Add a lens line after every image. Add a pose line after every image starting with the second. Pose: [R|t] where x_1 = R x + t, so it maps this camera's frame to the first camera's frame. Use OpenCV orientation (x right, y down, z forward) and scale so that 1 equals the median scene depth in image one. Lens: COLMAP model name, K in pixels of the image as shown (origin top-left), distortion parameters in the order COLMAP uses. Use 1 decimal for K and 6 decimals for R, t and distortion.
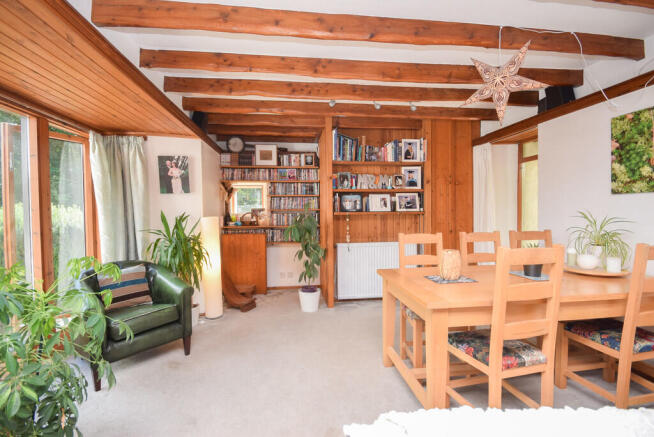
lens RADIAL K [[290.8, 0, 325.4], [0, 290.8, 219.5], [0, 0, 1]] dist [0.000362, -0.000479]
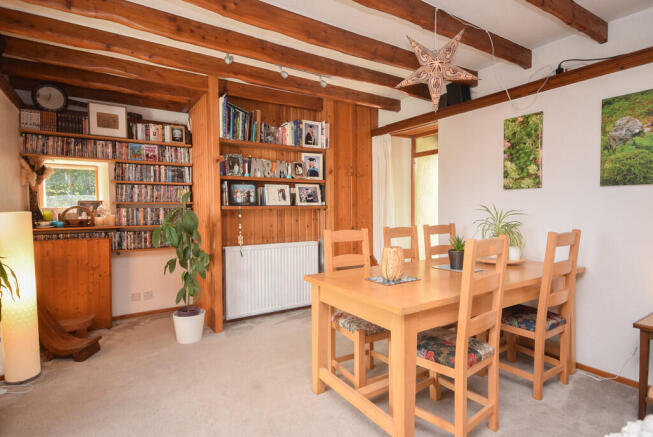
lens RADIAL K [[343.9, 0, 326.5], [0, 343.9, 218.5], [0, 0, 1]] dist [-0.001783, 0.024399]
pose [[0.903090, -0.009907, 0.429338, -0.103912], [0.009568, 0.999950, 0.002946, 0.007110], [-0.429345, 0.001447, 0.903139, 0.069176]]
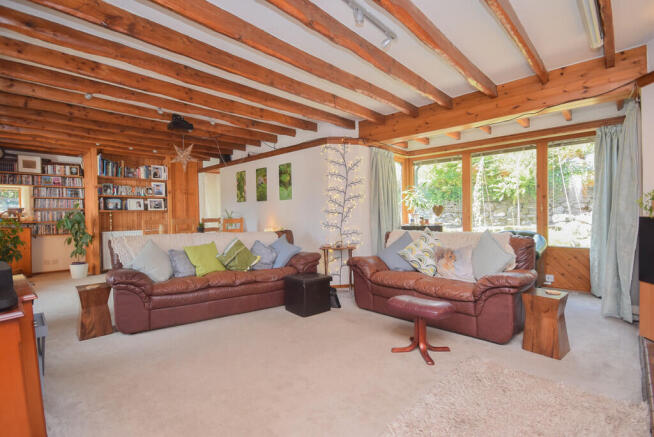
lens RADIAL K [[311.8, 0, 327.0], [0, 311.8, 218.5], [0, 0, 1]] dist [0.001222, 0.000073]
pose [[0.773994, -0.007859, 0.633144, -0.075447], [0.023427, 0.999594, -0.016230, 0.066830], [-0.632760, 0.027395, 0.773864, -0.916571]]
